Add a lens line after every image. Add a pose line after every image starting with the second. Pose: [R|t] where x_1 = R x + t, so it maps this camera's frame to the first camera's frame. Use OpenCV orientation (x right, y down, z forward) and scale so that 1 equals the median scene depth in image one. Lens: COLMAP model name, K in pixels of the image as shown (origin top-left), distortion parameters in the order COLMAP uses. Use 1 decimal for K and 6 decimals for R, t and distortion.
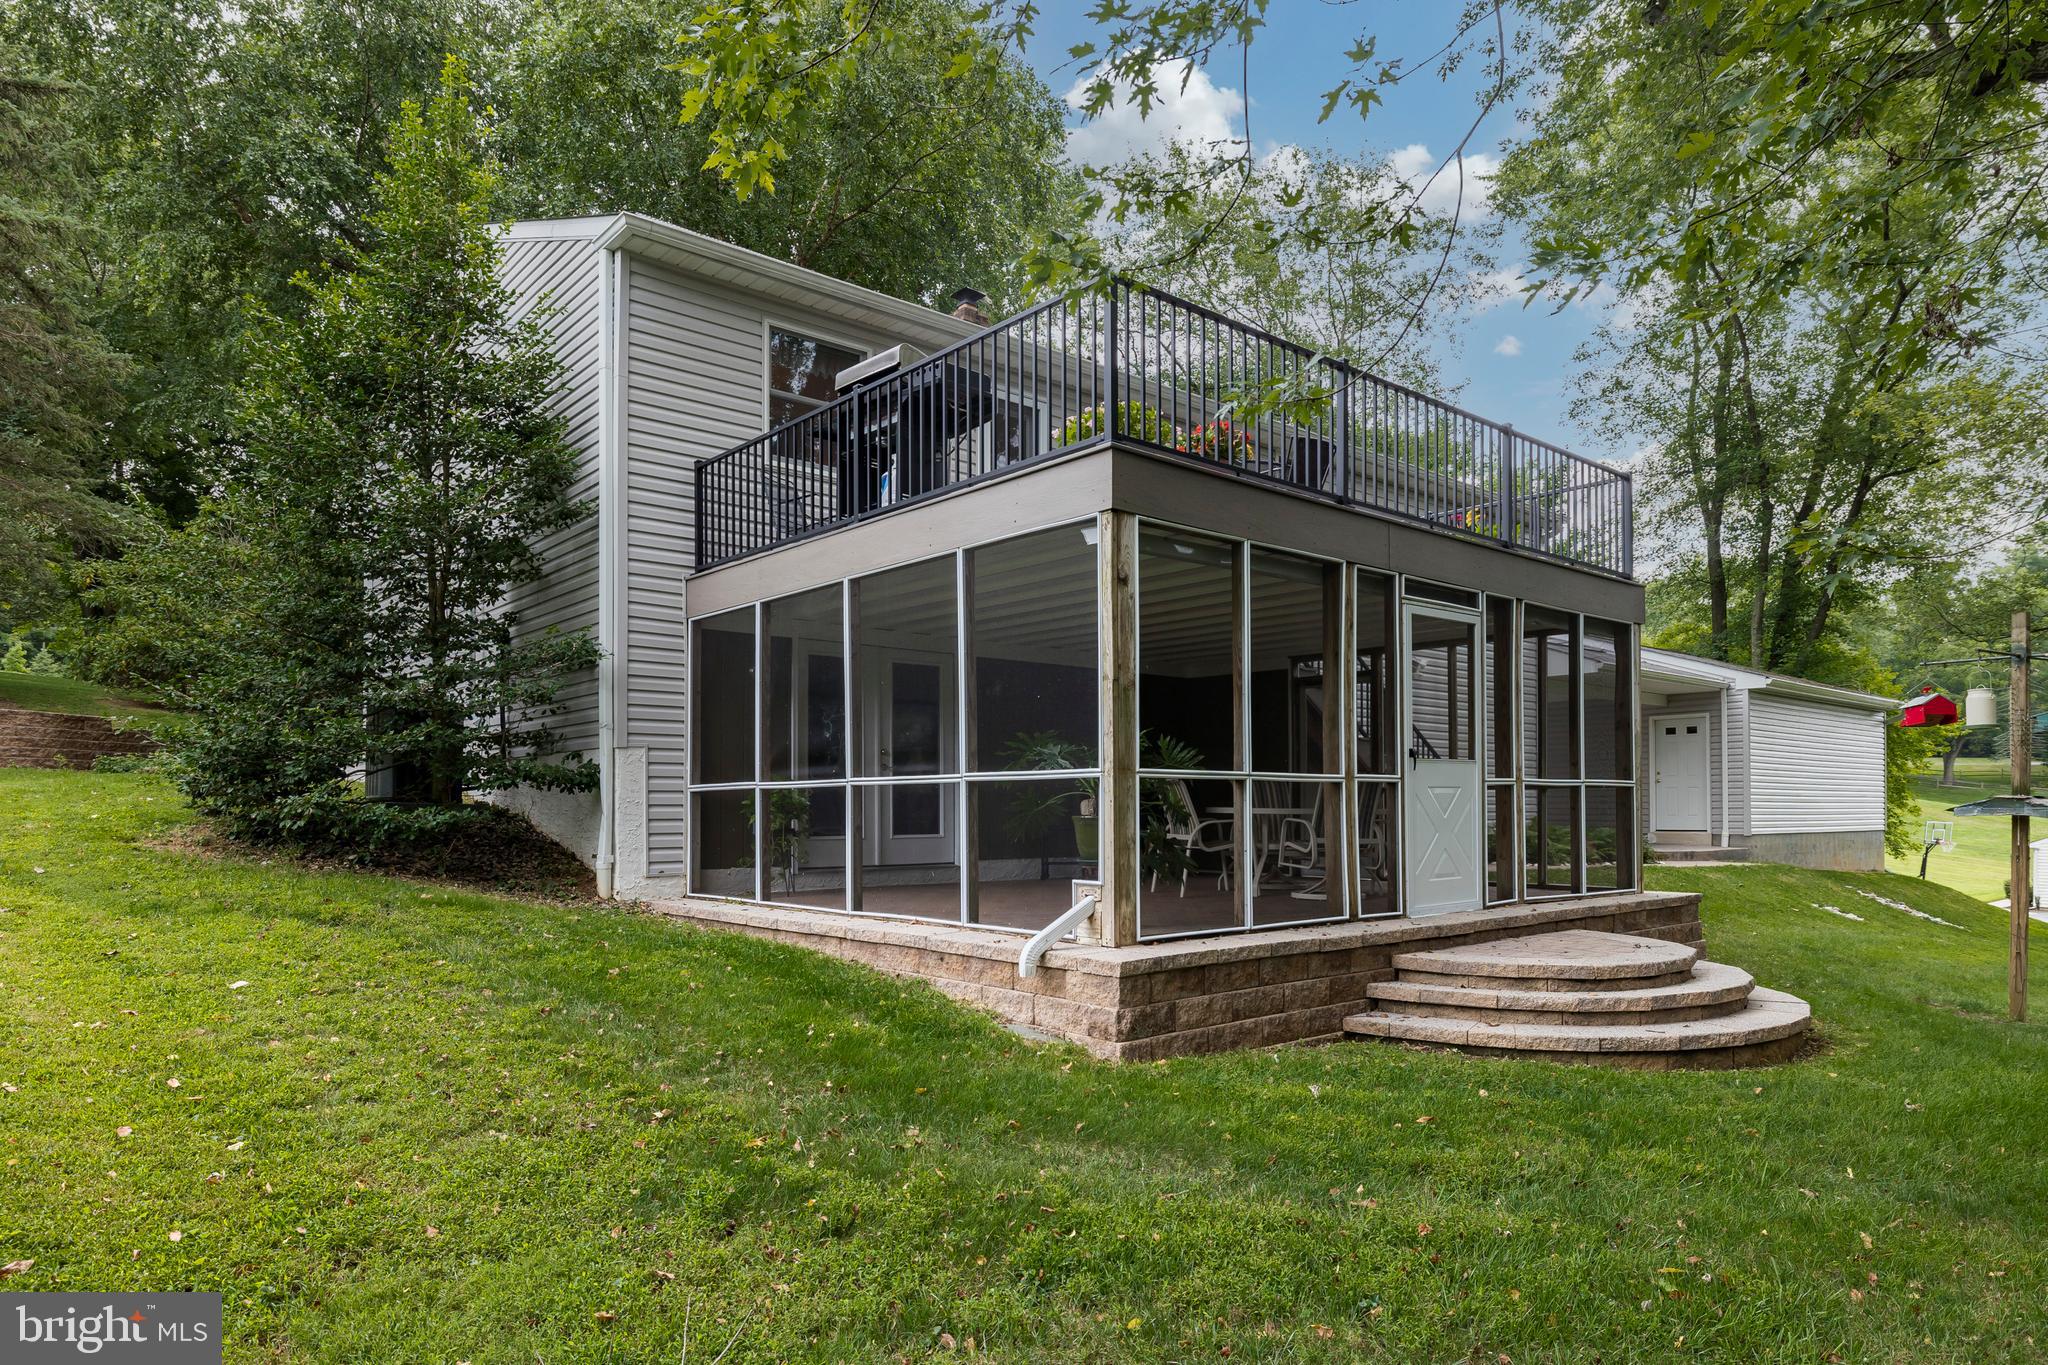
lens RADIAL K [[1221.2, 0, 1037.0], [0, 1221.2, 809.7], [0, 0, 1]] dist [0.000159, -0.001254]
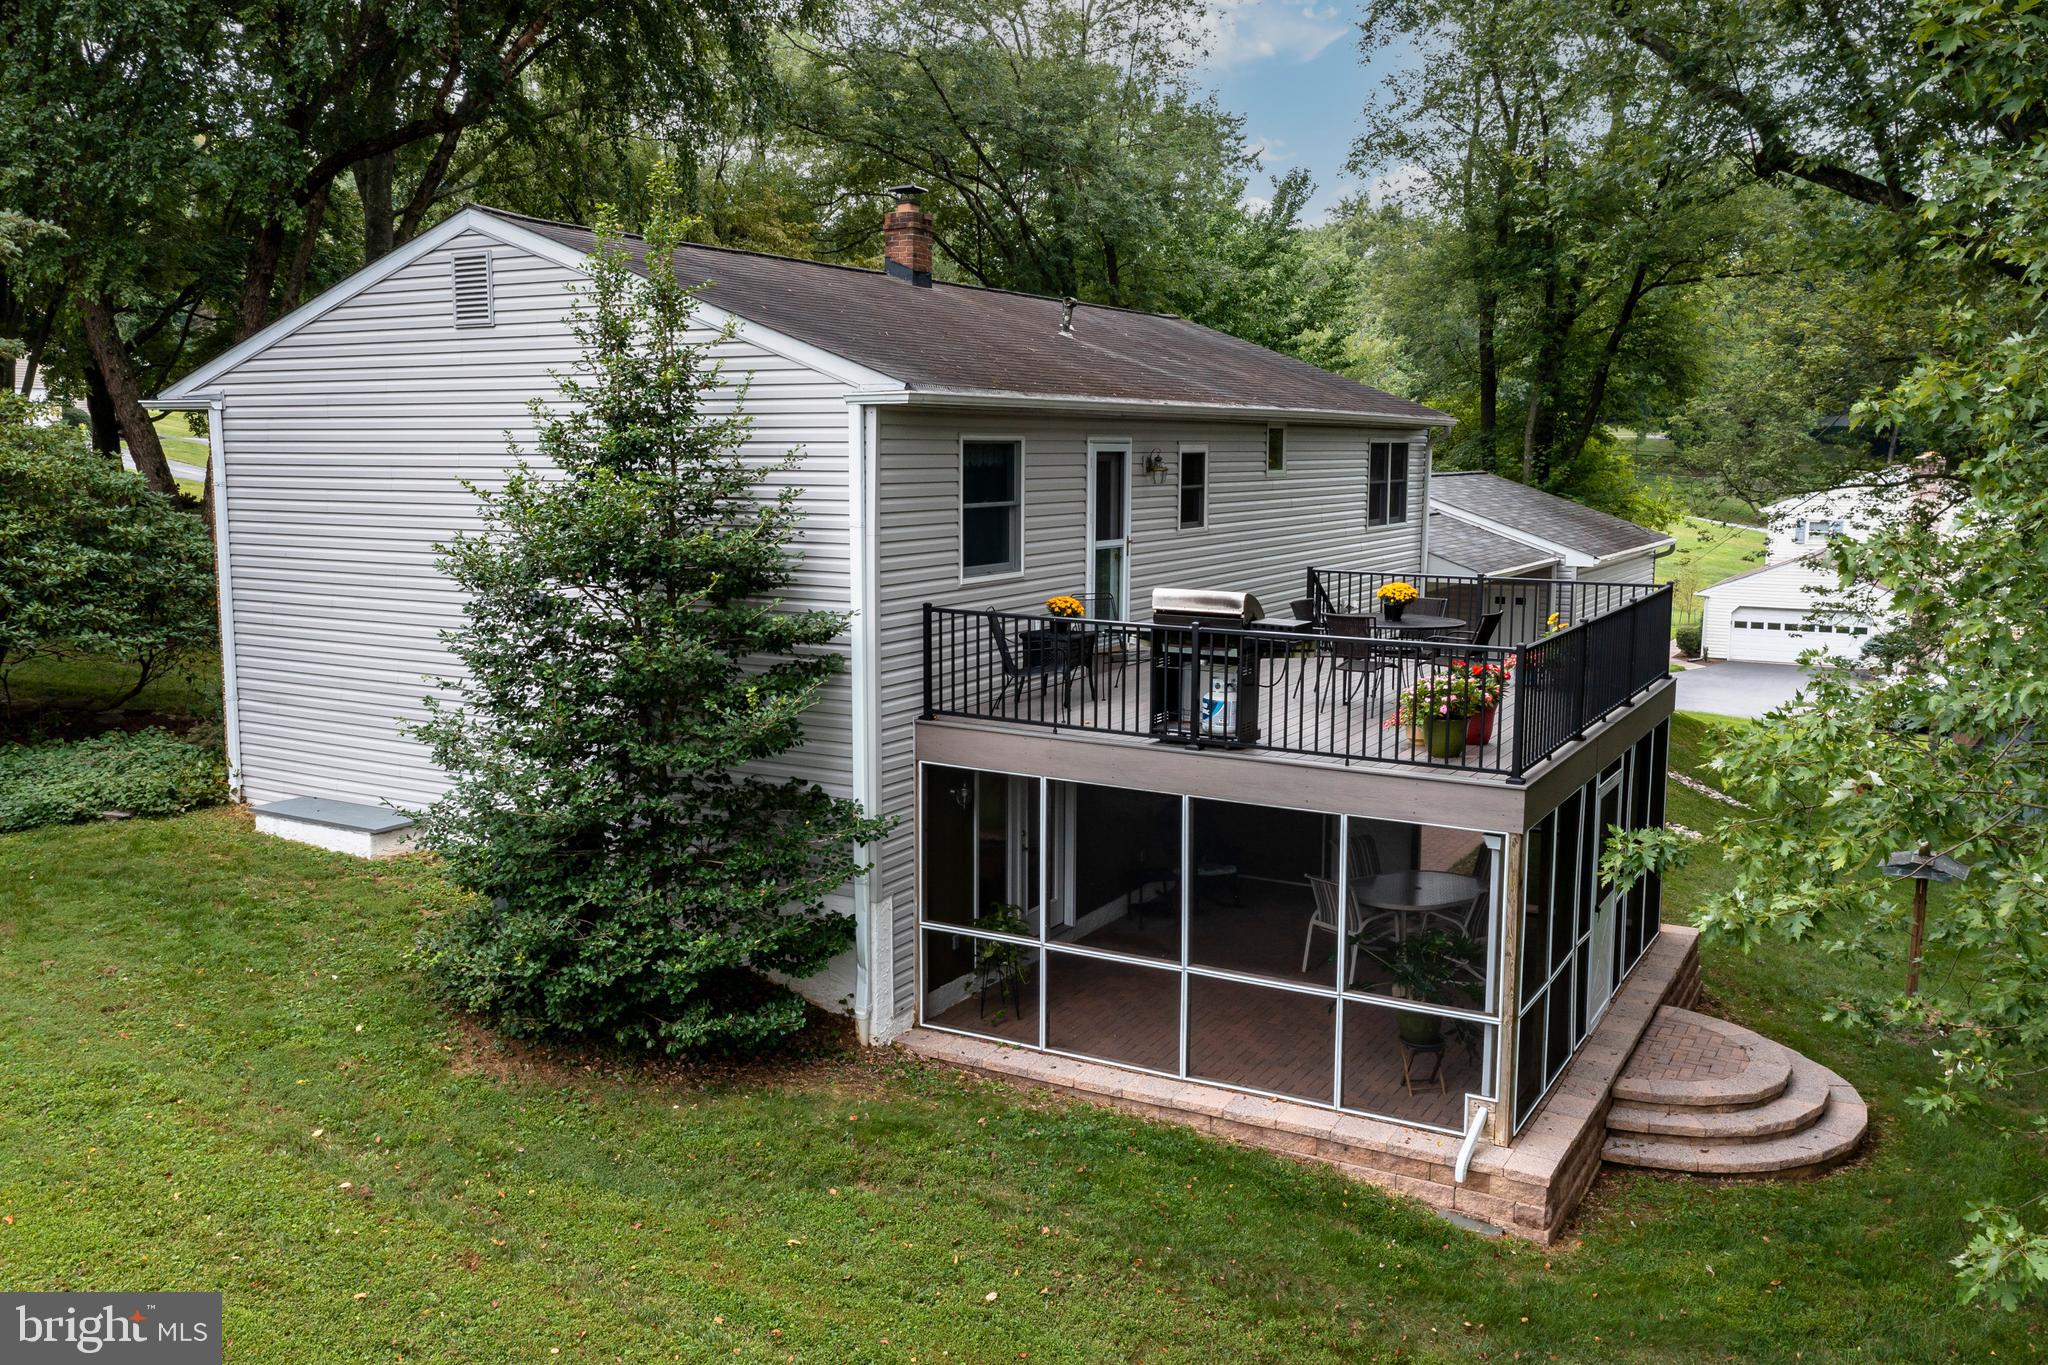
lens RADIAL K [[1694.5, 0, 1020.4], [0, 1694.5, 666.8], [0, 0, 1]] dist [0.005310, 0.012973]
pose [[0.940796, -0.035119, 0.337150, -0.918242], [-0.011438, 0.990763, 0.135119, -0.575171], [-0.338781, -0.130976, 0.931704, -0.442802]]
